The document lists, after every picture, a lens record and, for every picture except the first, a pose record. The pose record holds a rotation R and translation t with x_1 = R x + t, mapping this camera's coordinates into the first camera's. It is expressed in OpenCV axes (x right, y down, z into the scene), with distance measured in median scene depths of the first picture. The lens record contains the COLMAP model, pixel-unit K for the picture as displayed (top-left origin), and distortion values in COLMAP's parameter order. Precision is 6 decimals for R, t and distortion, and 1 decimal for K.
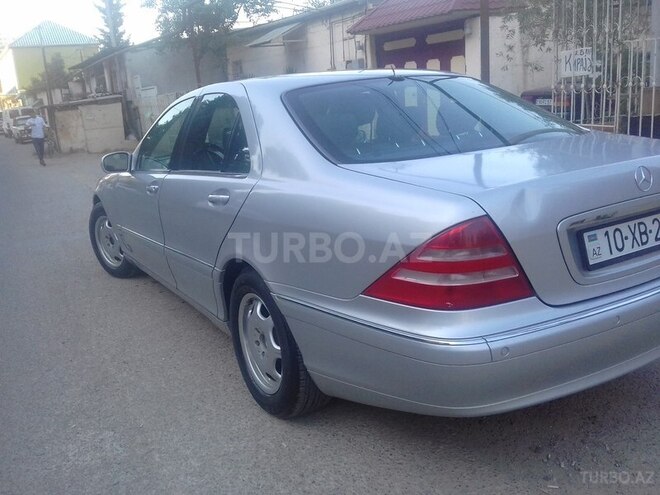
lens RADIAL K [[611.4, 0, 306.5], [0, 611.4, 246.9], [0, 0, 1]] dist [0.032173, 0.000000]
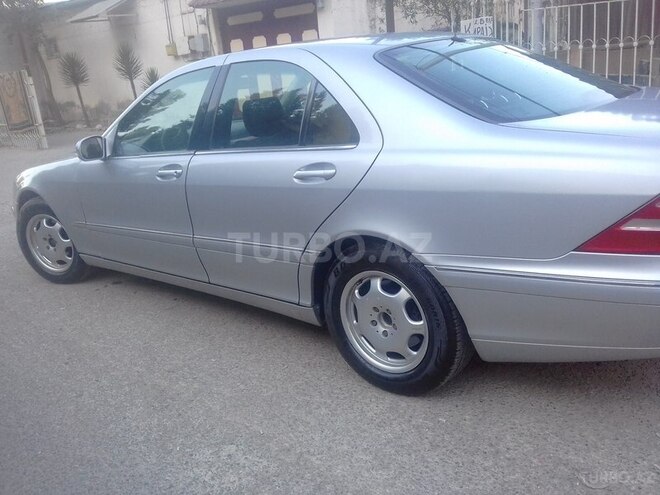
lens RADIAL K [[611.4, 0, 299.7], [0, 611.4, 251.1], [0, 0, 1]] dist [0.032173, 0.000000]
pose [[0.949638, -0.113578, 0.292039, -0.217779], [0.102555, 0.993323, 0.052837, -0.007314], [-0.296091, -0.020226, 0.954946, 0.062763]]
